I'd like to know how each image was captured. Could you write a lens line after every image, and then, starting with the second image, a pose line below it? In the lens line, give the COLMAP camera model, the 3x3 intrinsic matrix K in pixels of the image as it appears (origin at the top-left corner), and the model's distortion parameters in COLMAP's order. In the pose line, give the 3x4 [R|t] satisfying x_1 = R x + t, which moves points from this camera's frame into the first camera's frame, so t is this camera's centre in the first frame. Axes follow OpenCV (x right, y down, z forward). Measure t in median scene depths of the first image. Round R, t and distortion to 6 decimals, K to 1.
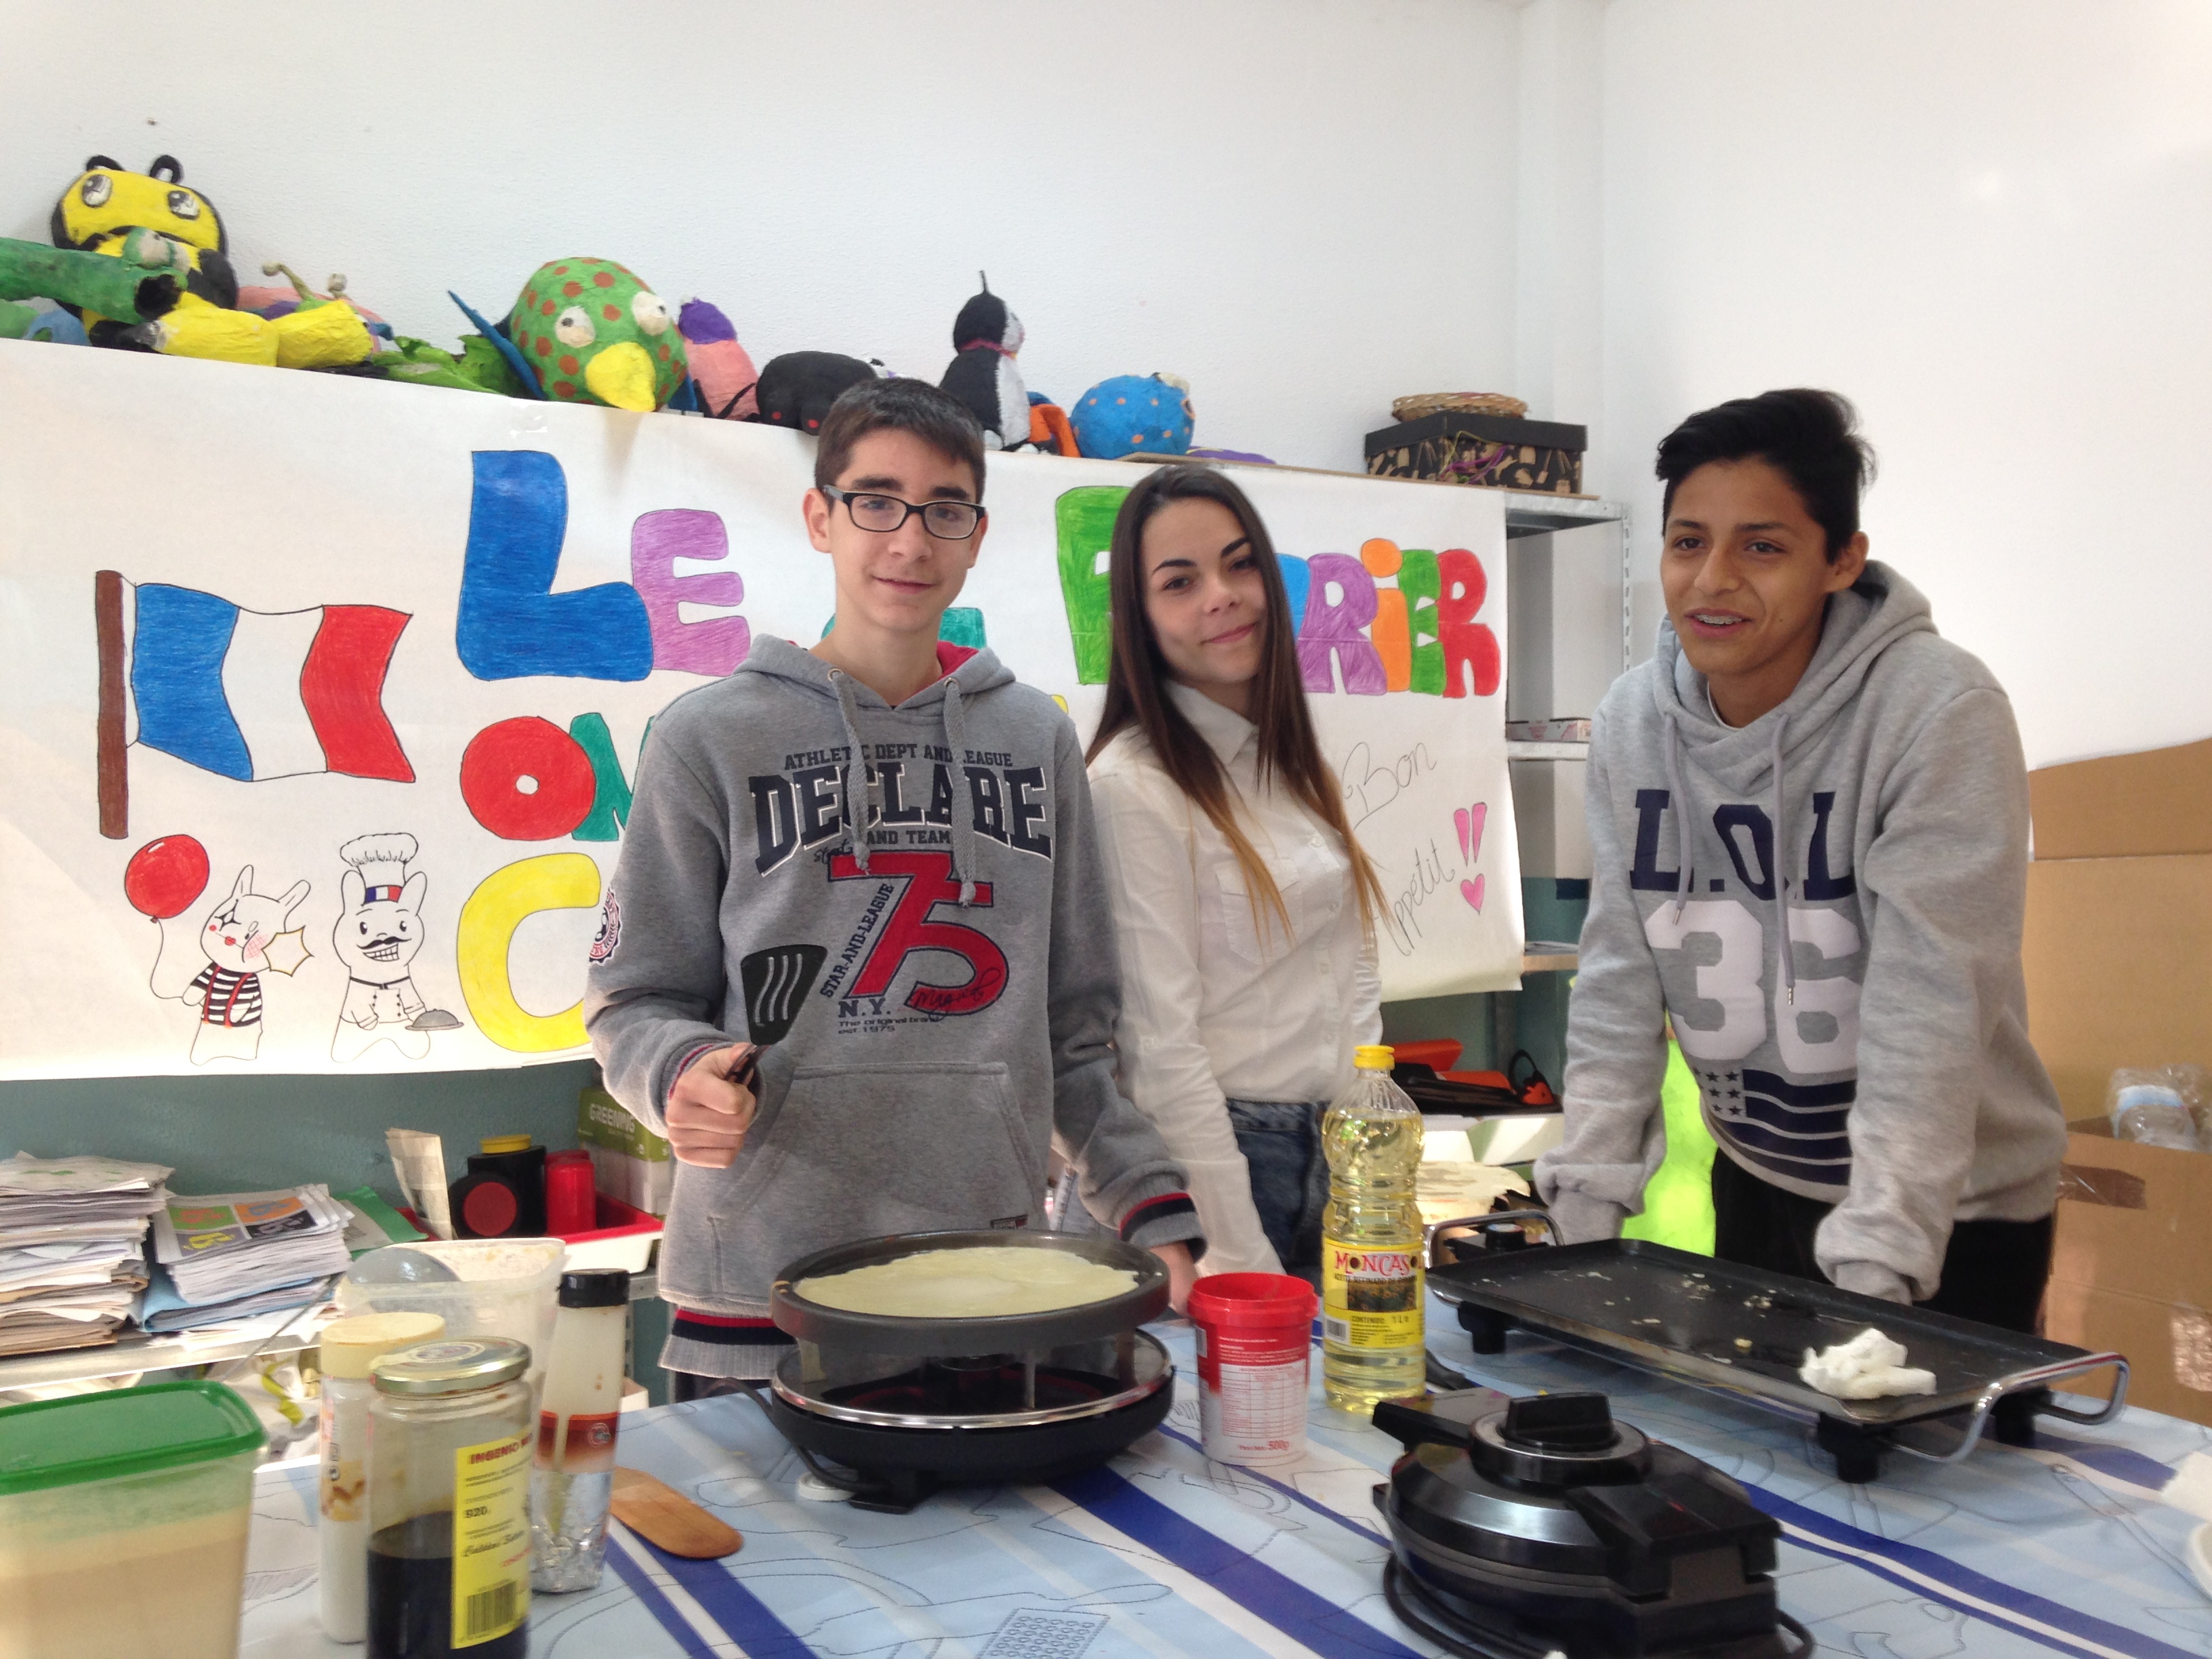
lens RADIAL K [[2002.2, 0, 1109.2], [0, 2002.2, 841.4], [0, 0, 1]] dist [0.203847, -0.292247]
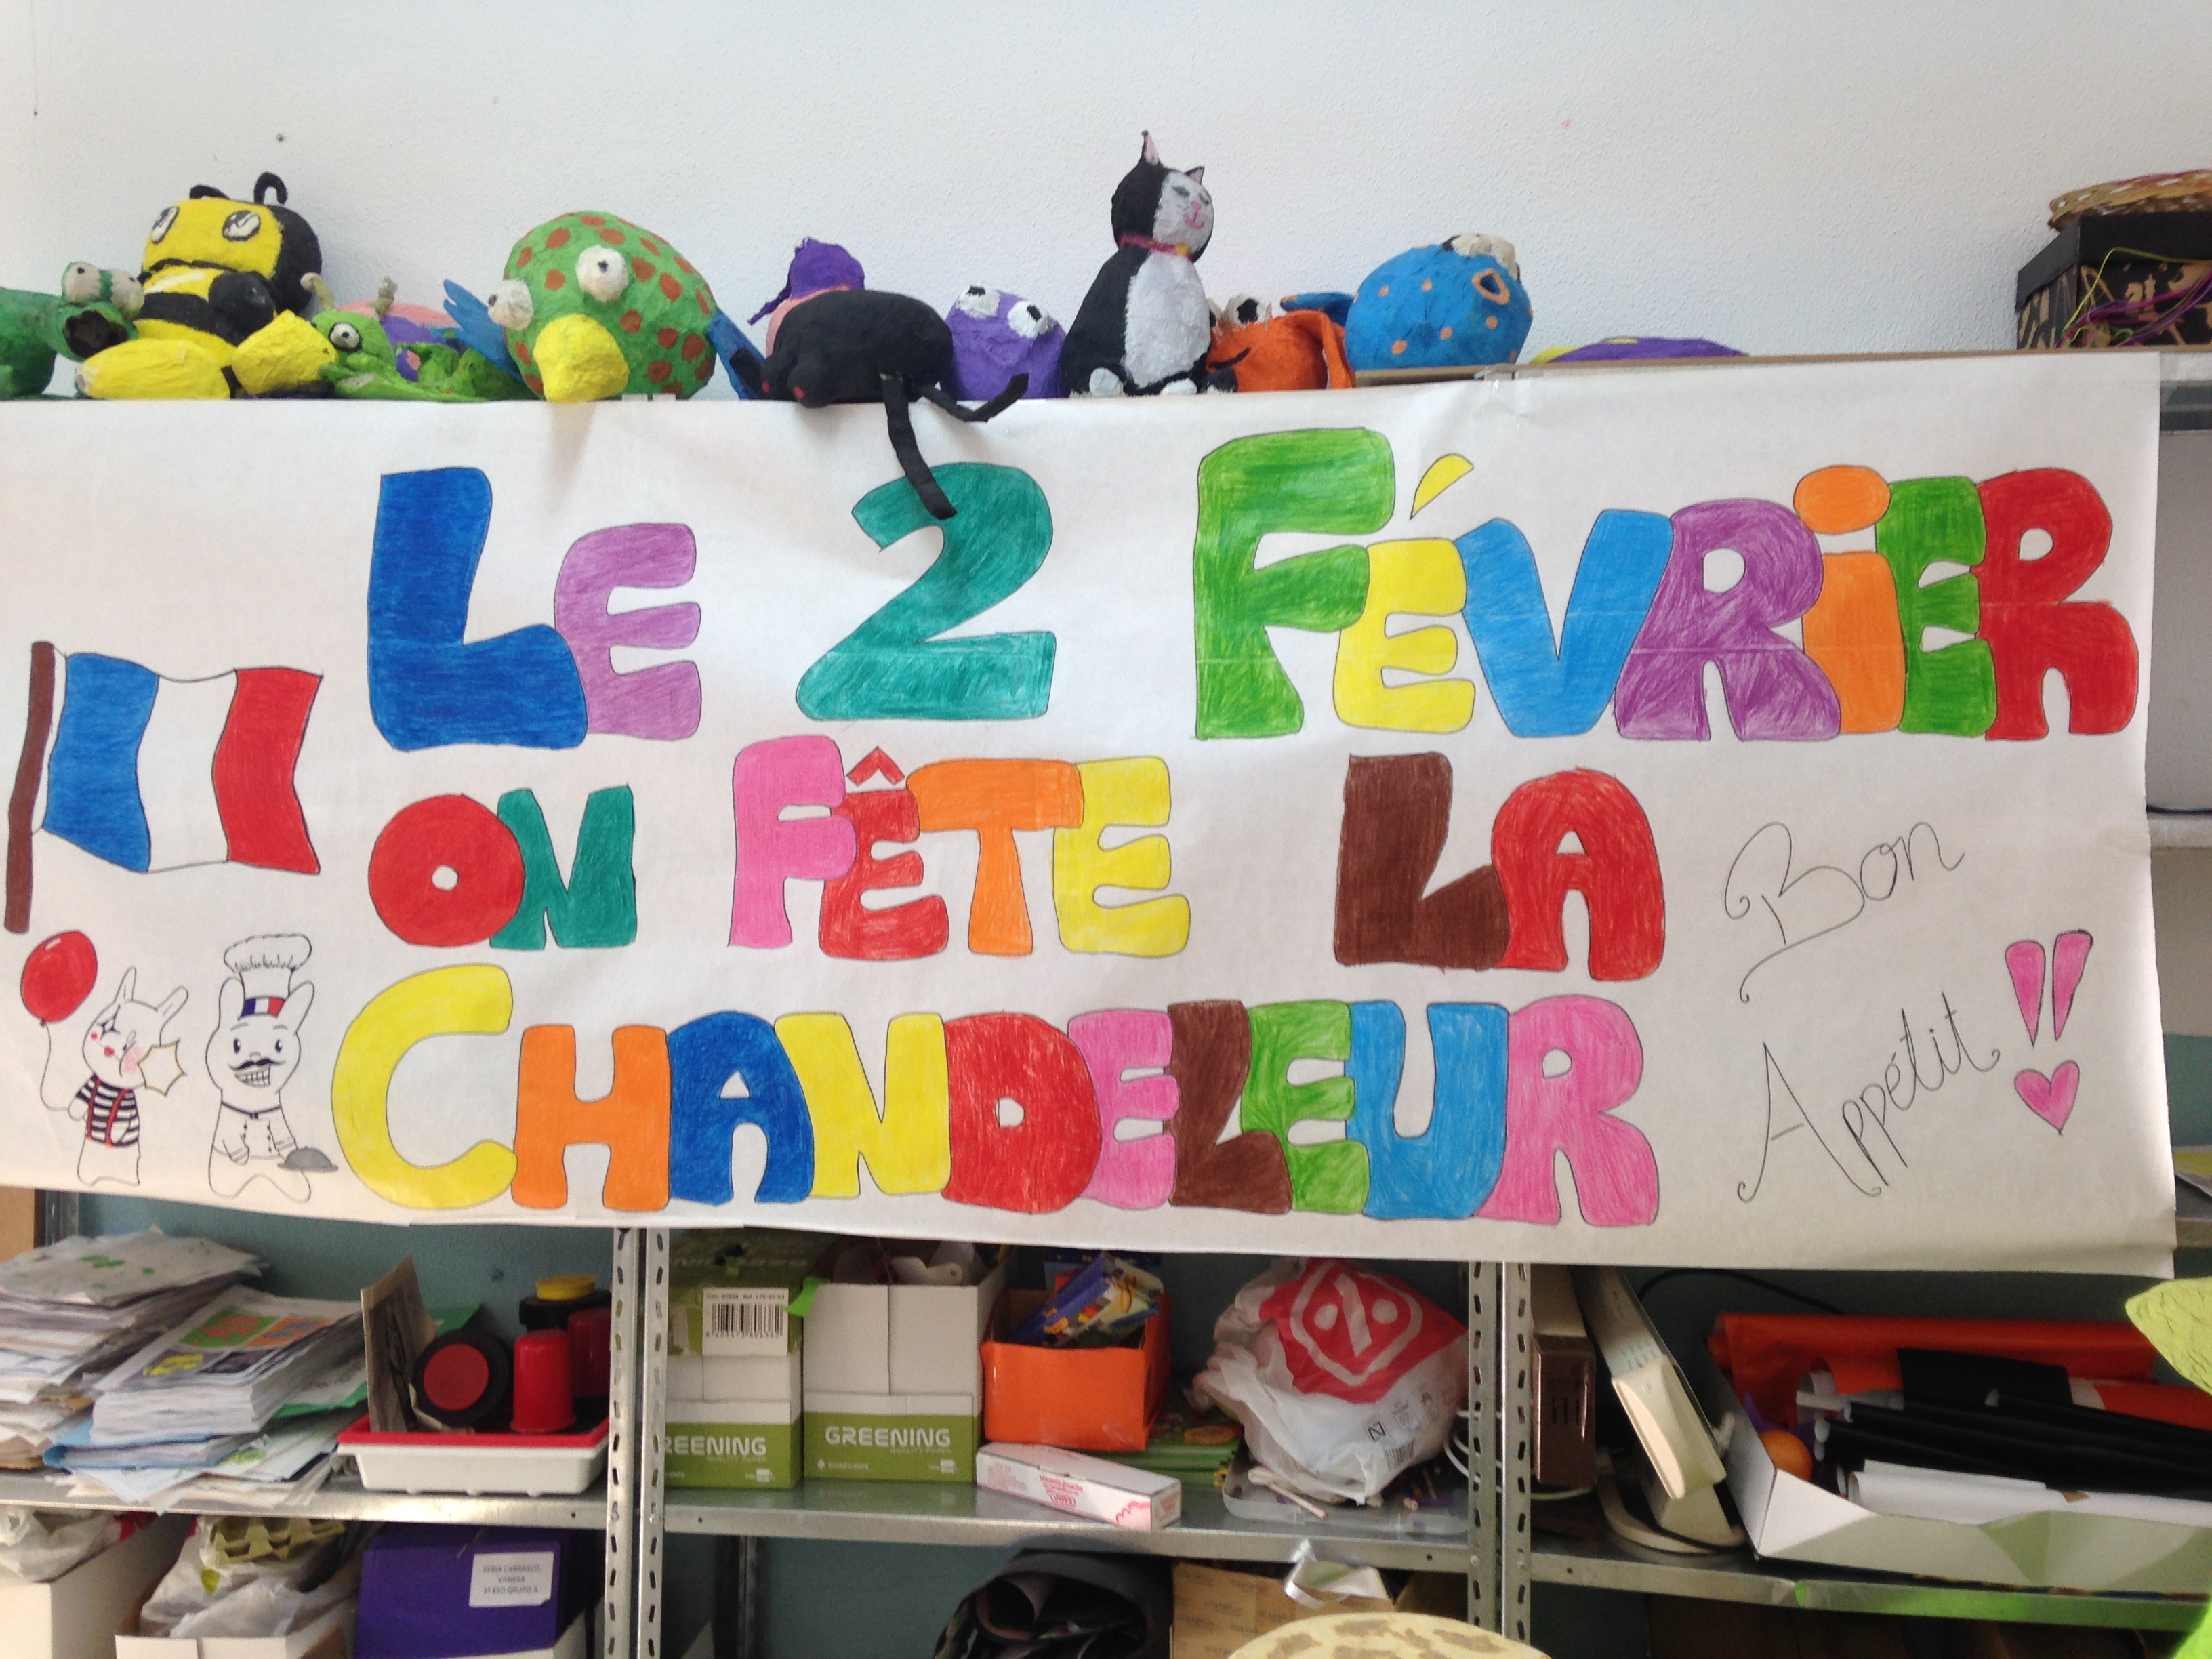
lens RADIAL K [[2002.2, 0, 1109.2], [0, 2002.2, 841.4], [0, 0, 1]] dist [0.203847, -0.292247]
pose [[0.778475, 0.038941, -0.626466, 0.425072], [-0.018882, 0.999075, 0.038639, -0.077514], [0.627391, -0.018250, 0.778490, 0.517157]]
